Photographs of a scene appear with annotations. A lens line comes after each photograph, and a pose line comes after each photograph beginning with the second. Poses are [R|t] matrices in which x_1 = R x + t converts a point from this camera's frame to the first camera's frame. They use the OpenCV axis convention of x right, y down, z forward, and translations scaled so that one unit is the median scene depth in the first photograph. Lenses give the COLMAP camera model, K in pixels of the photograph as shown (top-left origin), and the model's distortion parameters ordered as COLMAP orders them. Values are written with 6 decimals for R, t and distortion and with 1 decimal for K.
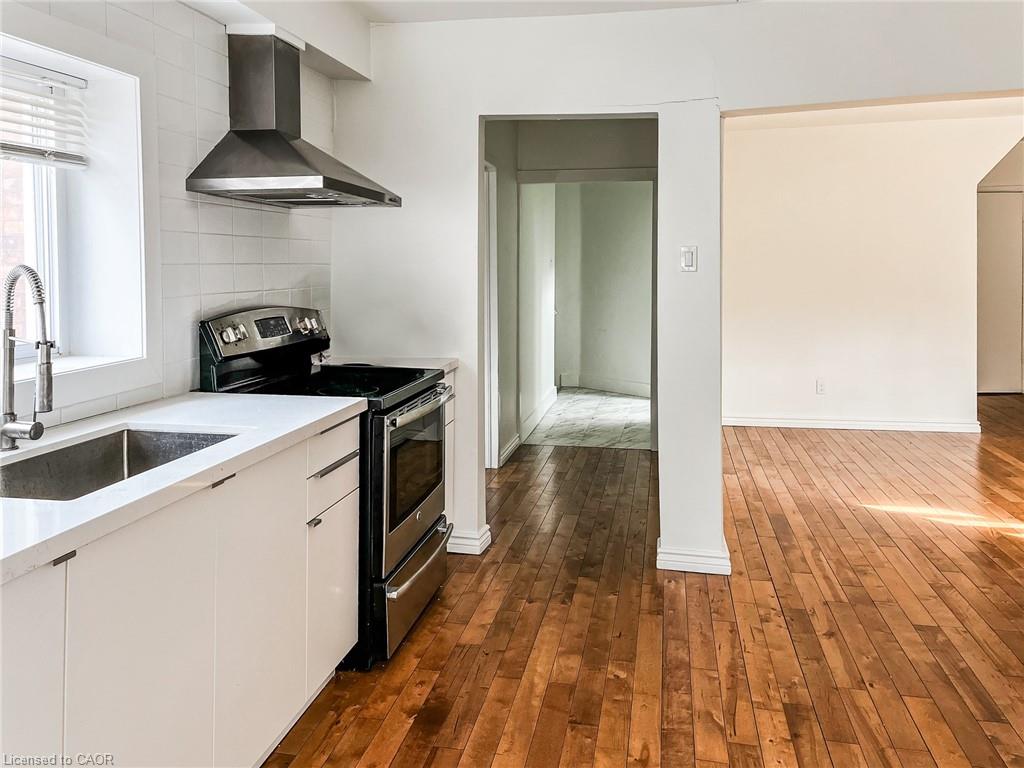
lens RADIAL K [[870.3, 0, 512.0], [0, 870.3, 384.0], [0, 0, 1]] dist [0.006596, 0.004400]
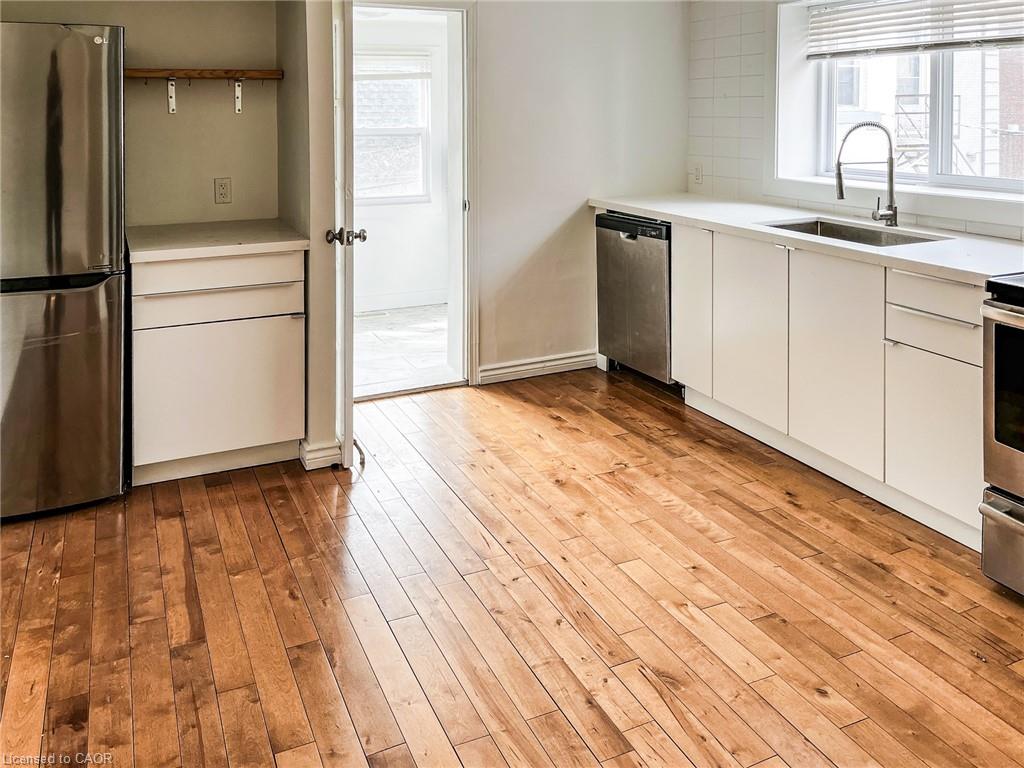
lens RADIAL K [[870.3, 0, 512.0], [0, 870.3, 384.0], [0, 0, 1]] dist [0.006596, 0.004400]
pose [[-0.830156, 0.190244, -0.524069, 0.776869], [-0.050573, 0.910411, 0.410602, -0.233904], [0.555233, 0.367367, -0.746162, 1.472997]]
